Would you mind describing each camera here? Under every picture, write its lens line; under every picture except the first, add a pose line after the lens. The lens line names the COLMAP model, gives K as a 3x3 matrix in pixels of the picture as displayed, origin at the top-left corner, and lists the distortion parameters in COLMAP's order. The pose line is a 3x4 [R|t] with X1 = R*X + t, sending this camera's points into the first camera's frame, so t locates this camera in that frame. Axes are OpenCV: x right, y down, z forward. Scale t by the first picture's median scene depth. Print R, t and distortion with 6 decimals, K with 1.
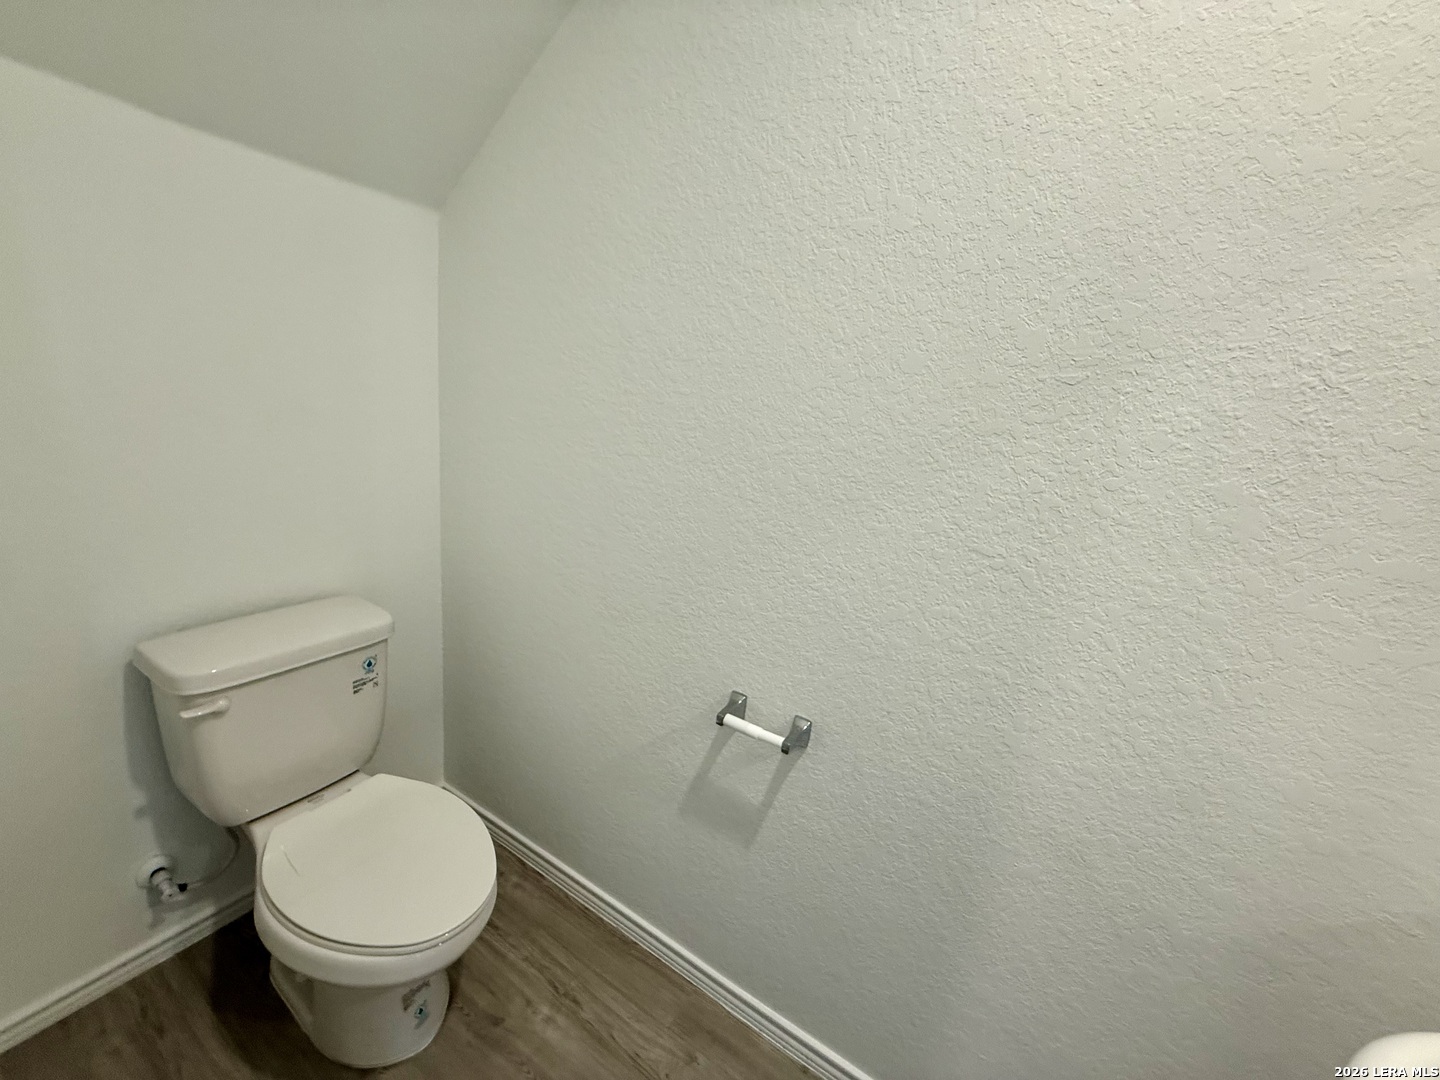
lens RADIAL K [[573.2, 0, 717.6], [0, 573.2, 540.9], [0, 0, 1]] dist [0.001234, -0.000232]
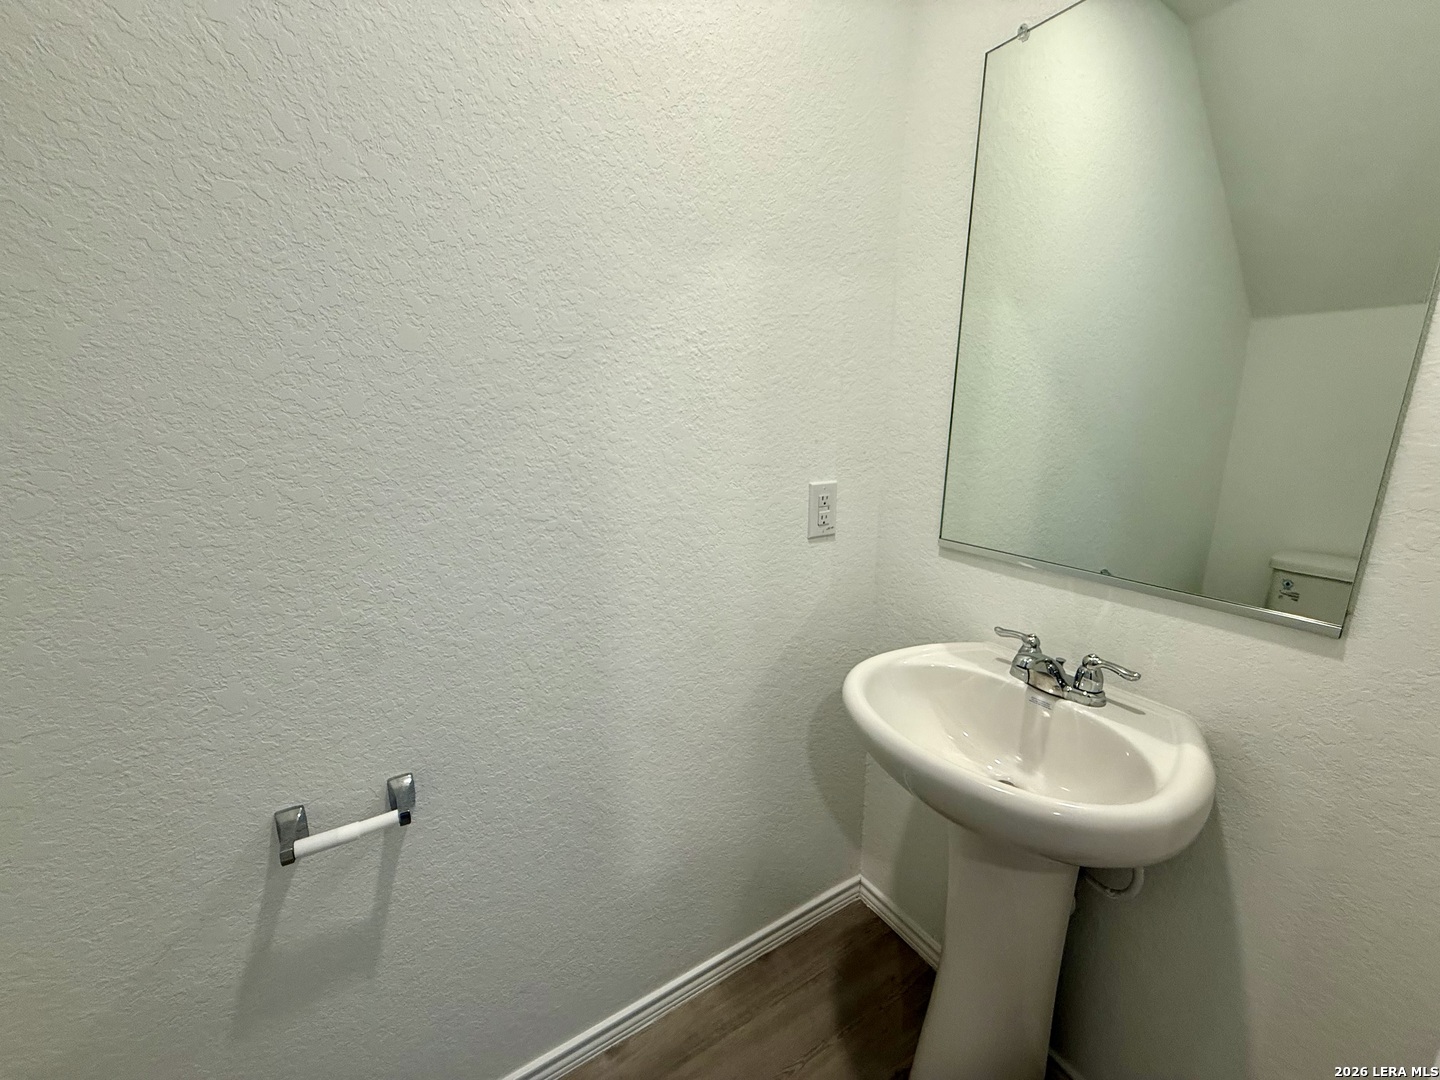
lens RADIAL K [[573.2, 0, 717.6], [0, 573.2, 540.9], [0, 0, 1]] dist [0.001234, -0.000232]
pose [[0.439463, -0.302415, 0.845823, -0.310276], [0.265320, 0.943312, 0.199419, -0.066756], [-0.858182, 0.136777, 0.494788, 0.195026]]
